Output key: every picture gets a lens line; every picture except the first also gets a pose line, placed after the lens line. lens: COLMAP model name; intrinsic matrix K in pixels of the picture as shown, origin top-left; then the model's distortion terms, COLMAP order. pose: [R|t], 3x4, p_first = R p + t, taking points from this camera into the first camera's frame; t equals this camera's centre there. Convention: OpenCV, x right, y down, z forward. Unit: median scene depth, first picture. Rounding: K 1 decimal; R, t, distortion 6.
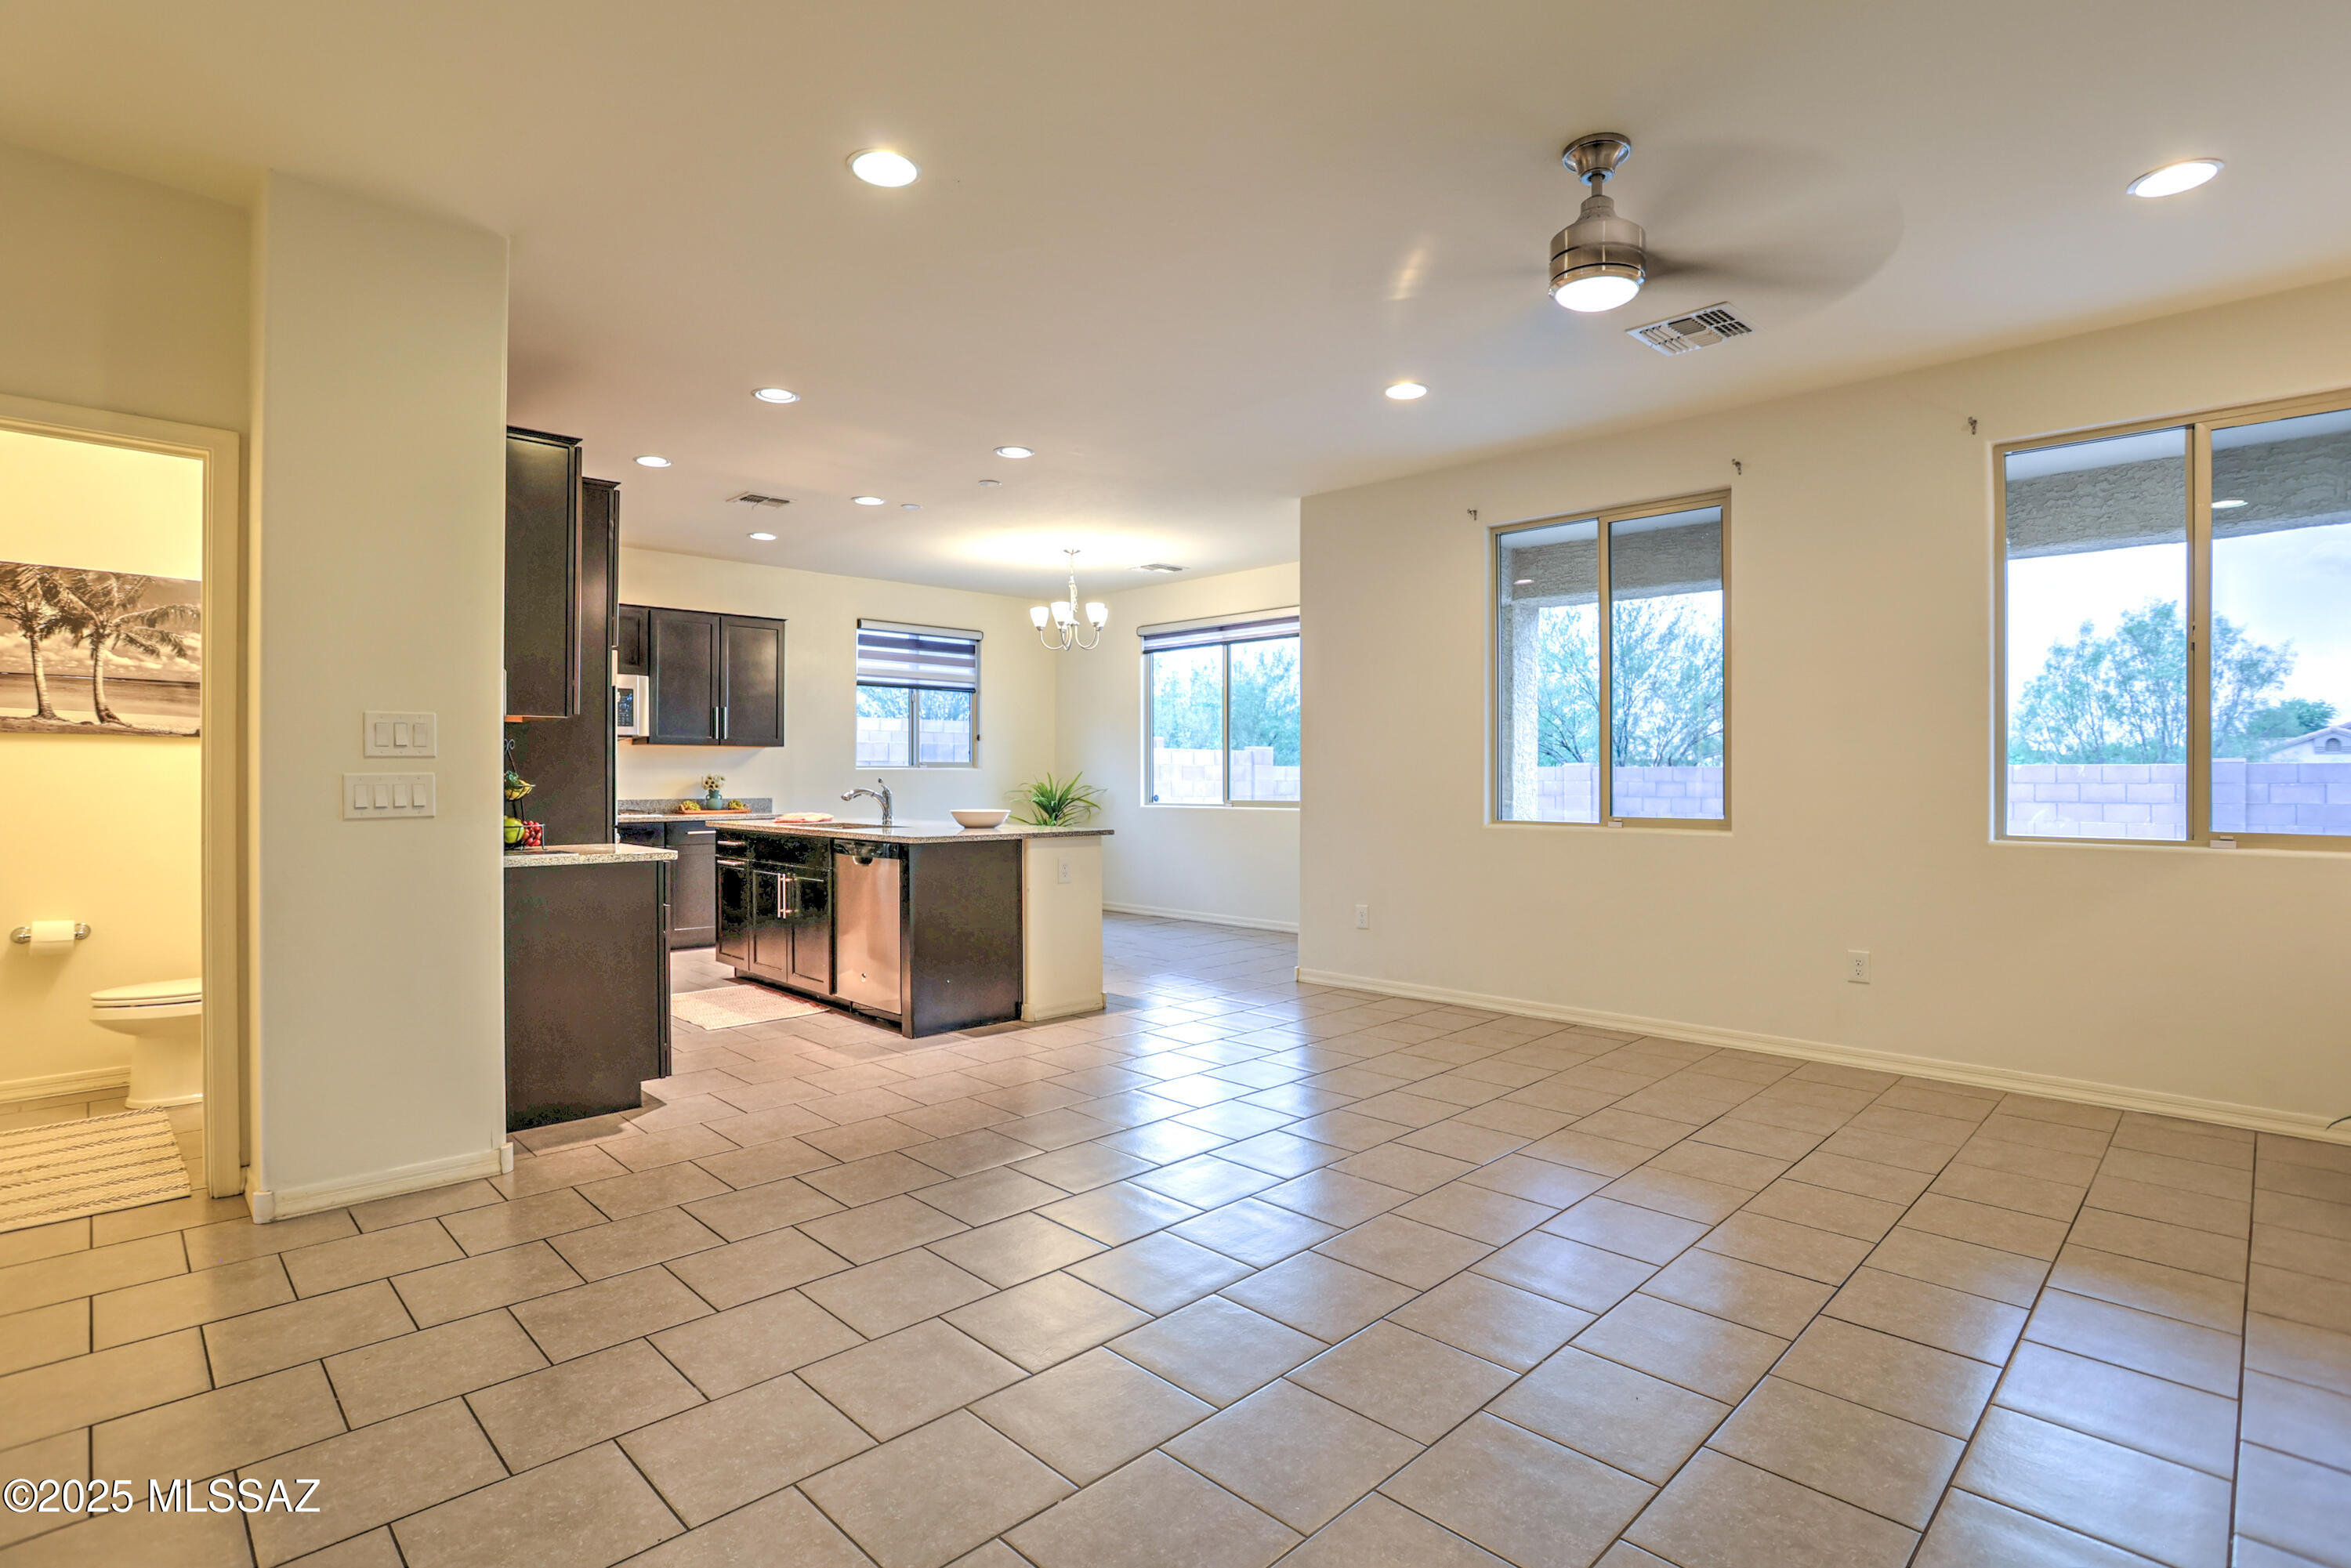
lens RADIAL K [[1141.7, 0, 1149.2], [0, 1141.7, 775.9], [0, 0, 1]] dist [-0.065192, 0.023460]
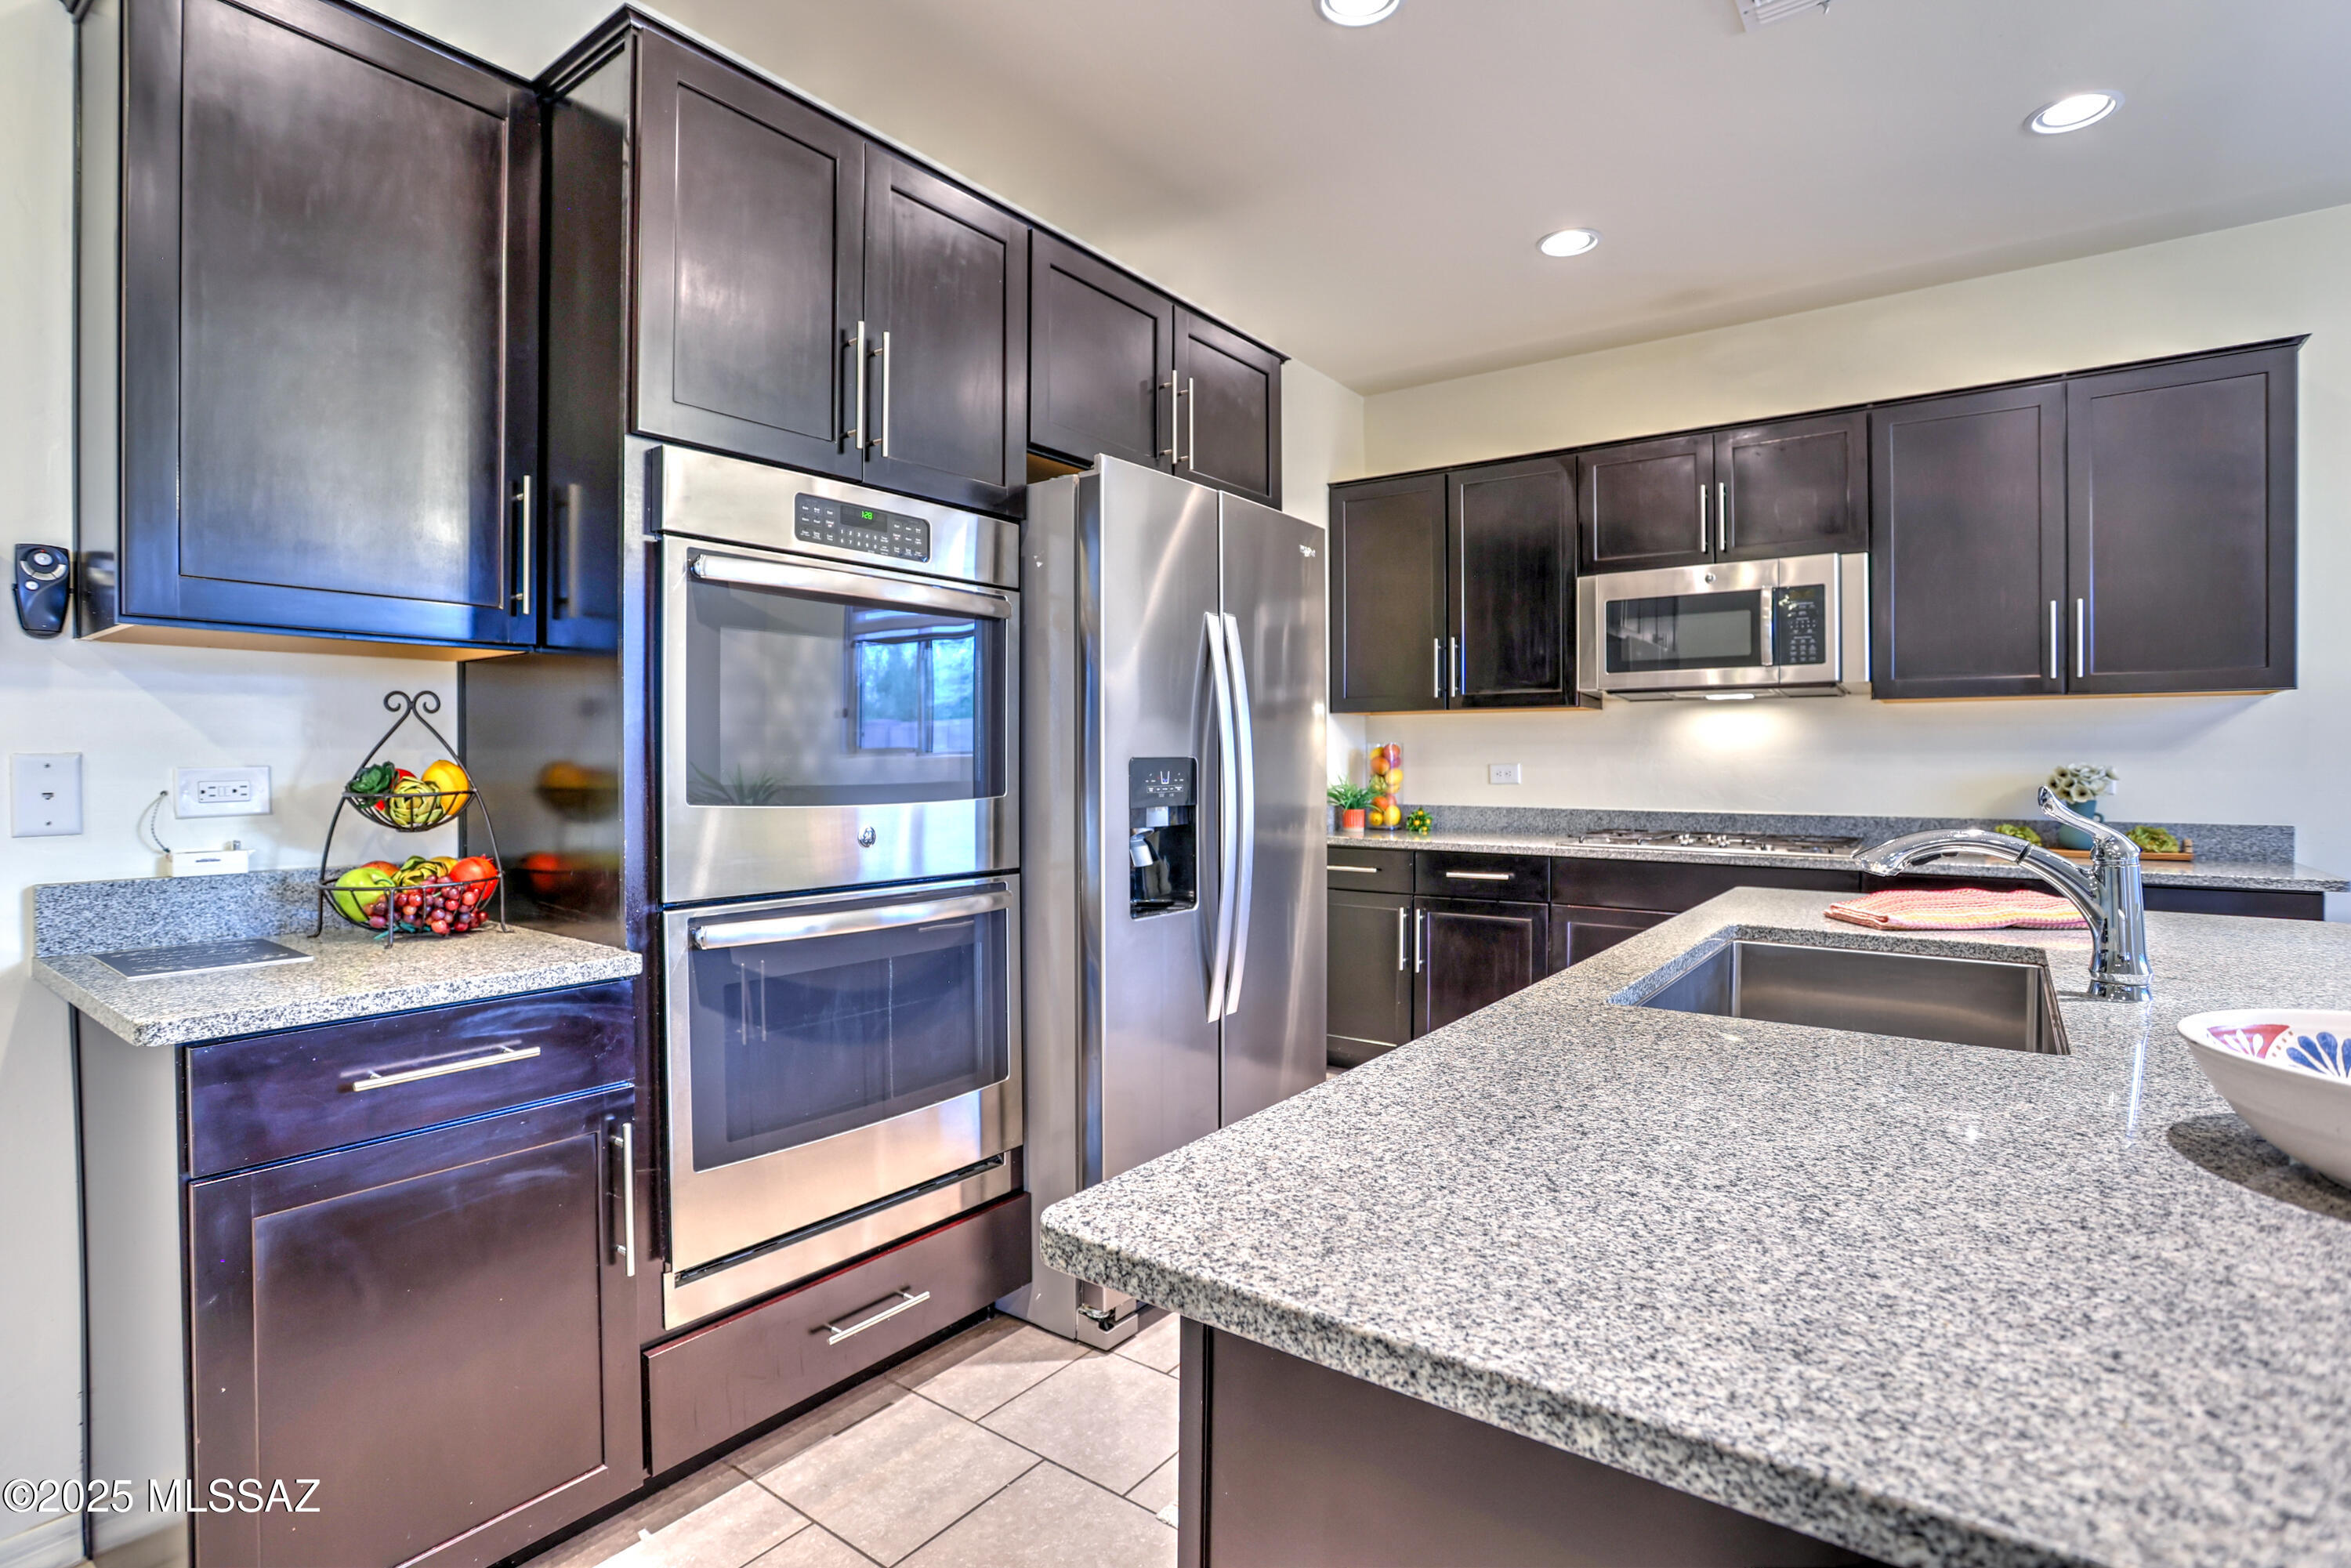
lens RADIAL K [[1141.7, 0, 1164.5], [0, 1141.7, 769.1], [0, 0, 1]] dist [-0.065192, 0.023460]
pose [[0.163535, 0.006732, -0.986515, -0.032524], [-0.000650, 0.999977, 0.006716, -0.001975], [0.986537, -0.000457, 0.163536, 0.536373]]
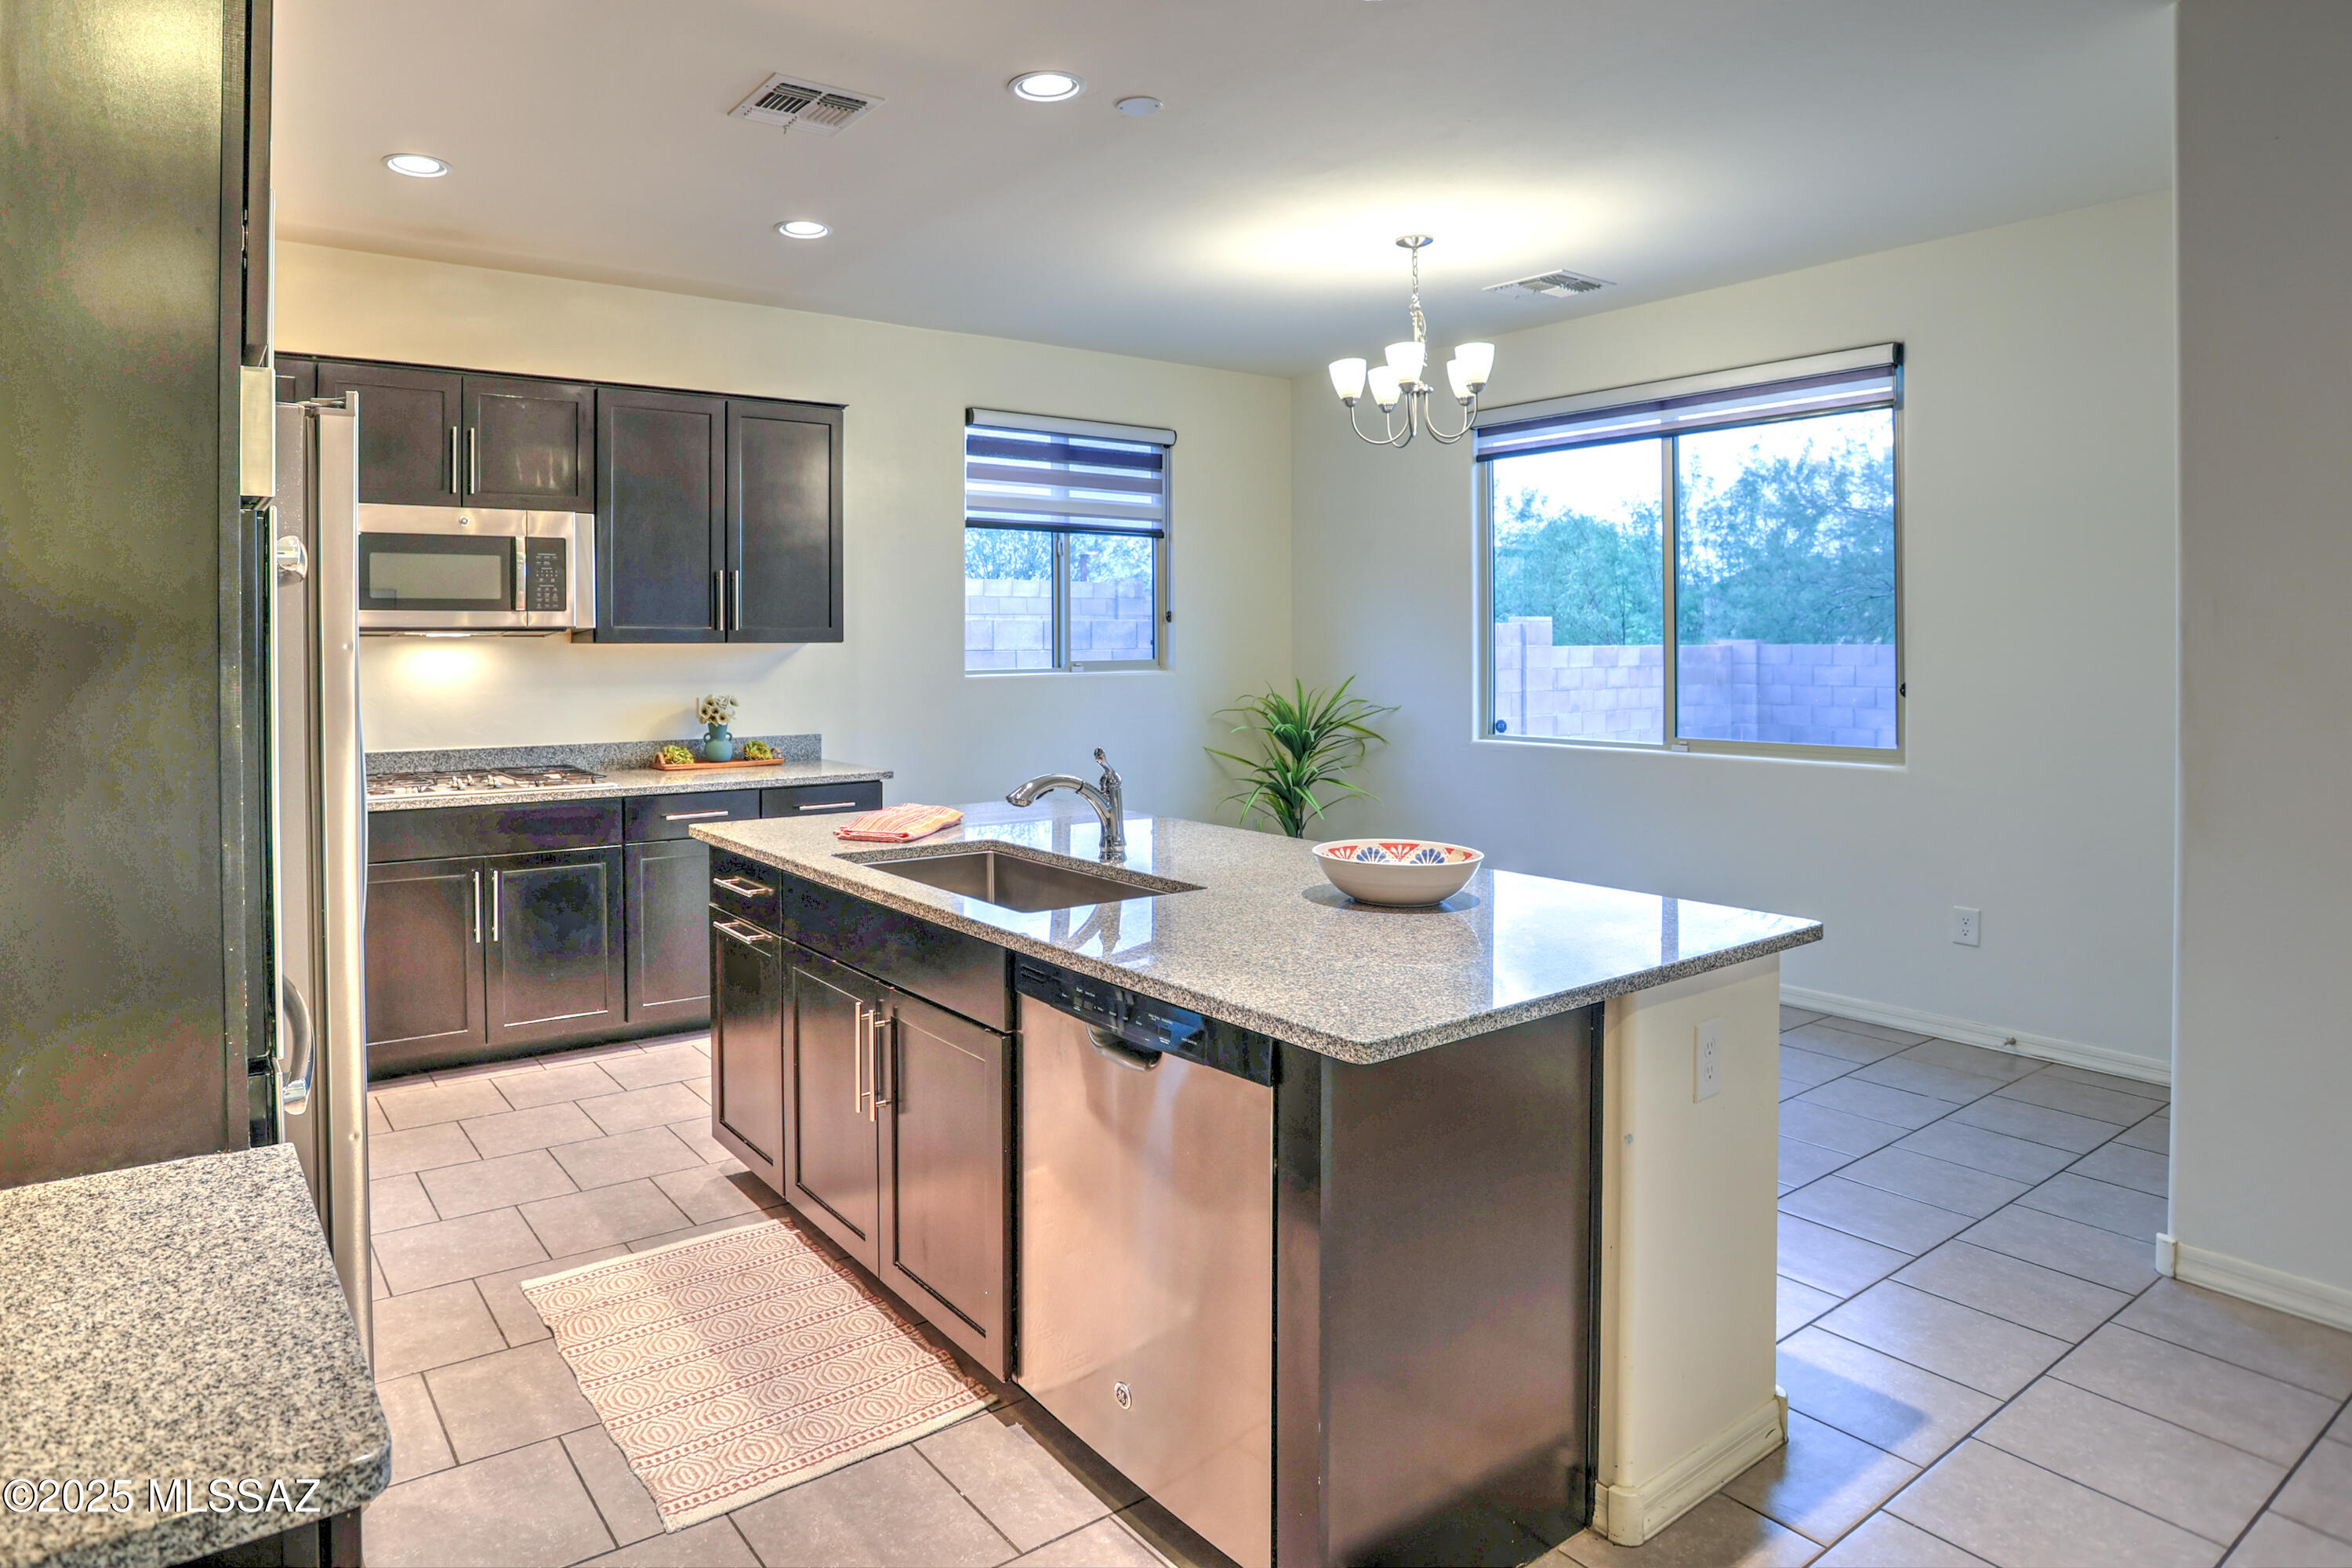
lens RADIAL K [[1335.9, 0, 975.1], [0, 1335.9, 652.5], [0, 0, 1]] dist [-0.062026, 0.002307]
pose [[0.981374, -0.002218, -0.192095, -0.127203], [0.004057, 0.999950, 0.009181, -0.024223], [0.192065, -0.009789, 0.981333, 0.358515]]
